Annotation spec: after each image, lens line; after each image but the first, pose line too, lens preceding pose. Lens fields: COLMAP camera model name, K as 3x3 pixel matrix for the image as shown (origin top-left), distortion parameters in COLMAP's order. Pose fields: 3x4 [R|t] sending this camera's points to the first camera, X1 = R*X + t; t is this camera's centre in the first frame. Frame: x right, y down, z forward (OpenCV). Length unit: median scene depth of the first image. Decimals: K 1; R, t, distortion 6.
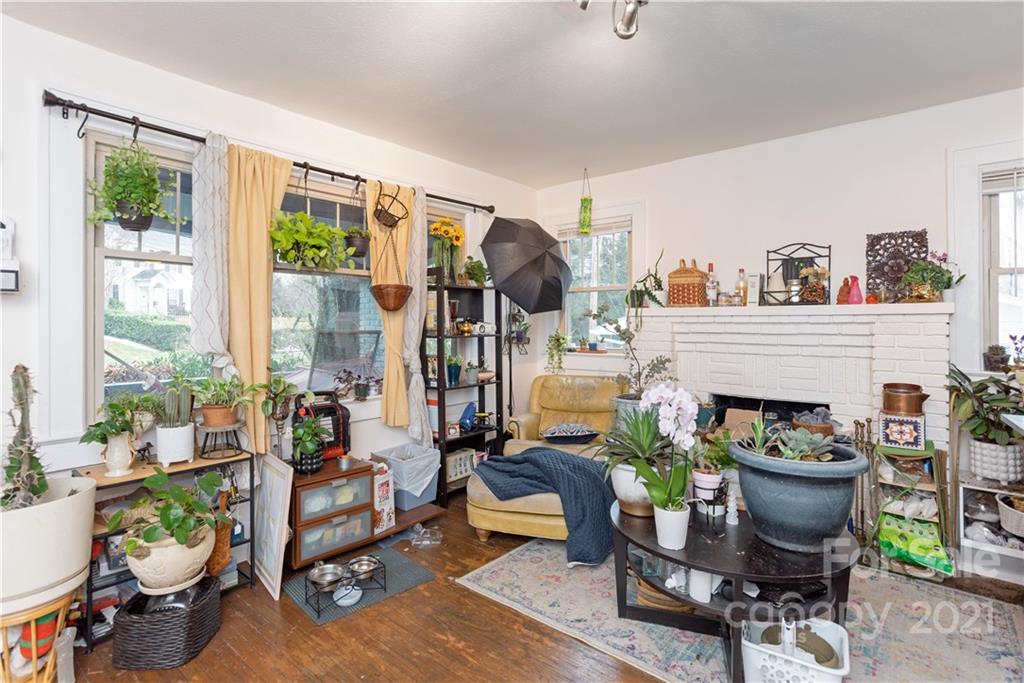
lens RADIAL K [[520.1, 0, 500.4], [0, 520.1, 320.7], [0, 0, 1]] dist [-0.017210, 0.000254]
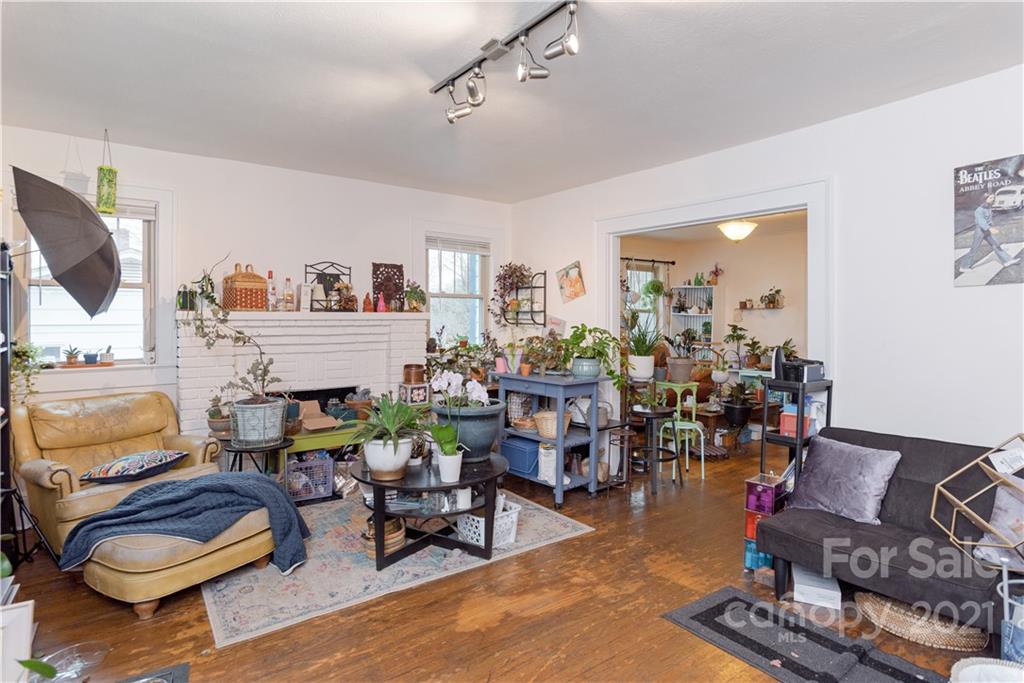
lens RADIAL K [[554.2, 0, 510.7], [0, 554.2, 333.7], [0, 0, 1]] dist [0.004446, 0.003581]
pose [[0.211272, -0.021484, 0.977191, -0.713151], [0.004337, 0.999769, 0.021043, -0.003257], [-0.977418, -0.000207, 0.211317, 0.318592]]
